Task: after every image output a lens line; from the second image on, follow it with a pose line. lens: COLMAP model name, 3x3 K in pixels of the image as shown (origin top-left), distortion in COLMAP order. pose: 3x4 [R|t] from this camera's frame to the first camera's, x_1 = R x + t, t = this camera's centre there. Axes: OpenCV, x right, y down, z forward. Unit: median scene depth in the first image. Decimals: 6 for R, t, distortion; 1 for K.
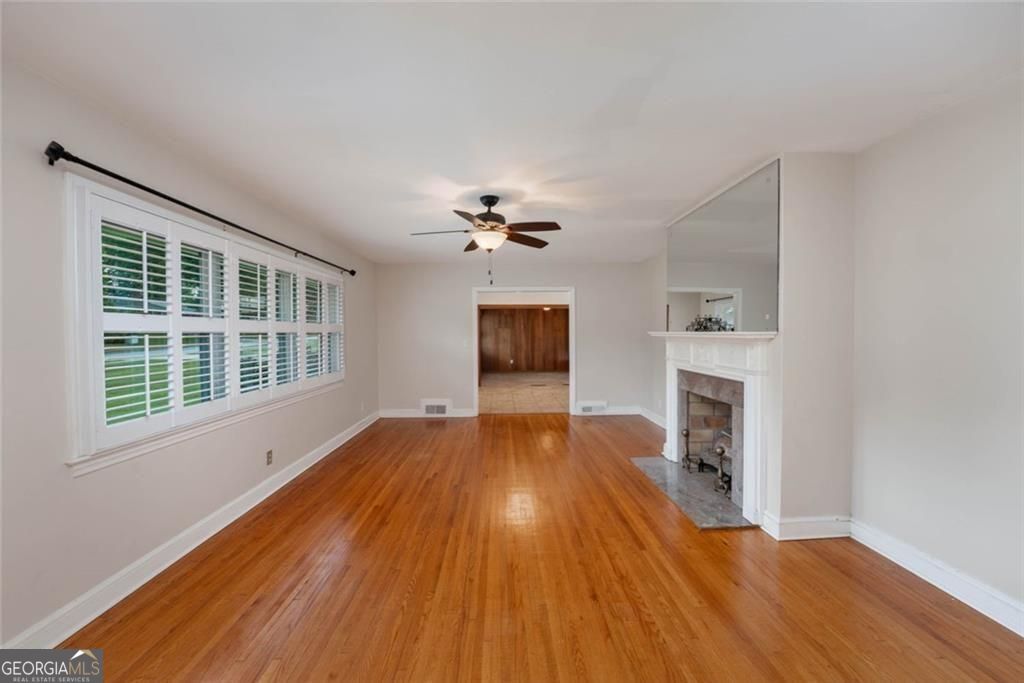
lens RADIAL K [[431.2, 0, 512.4], [0, 431.2, 335.4], [0, 0, 1]] dist [-0.030593, 0.000126]
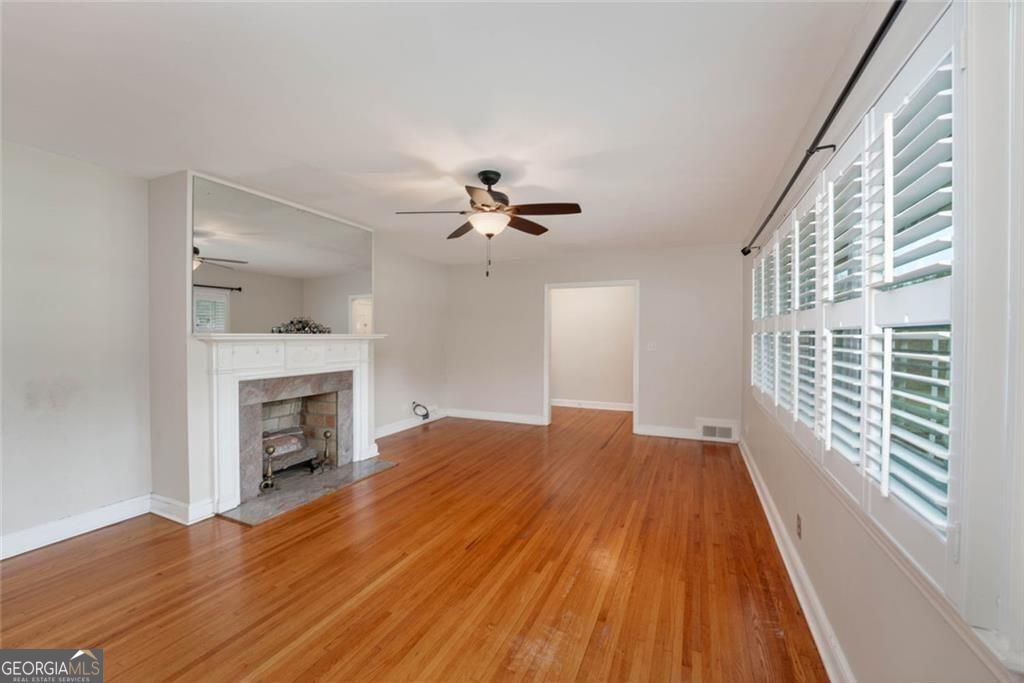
lens RADIAL K [[422.2, 0, 512.0], [0, 422.2, 329.4], [0, 0, 1]] dist [-0.025598, 0.000238]
pose [[-0.908817, 0.009004, 0.417099, -0.478386], [0.006303, 0.999949, -0.007854, -0.008737], [-0.417148, -0.004509, -0.908827, 1.896587]]
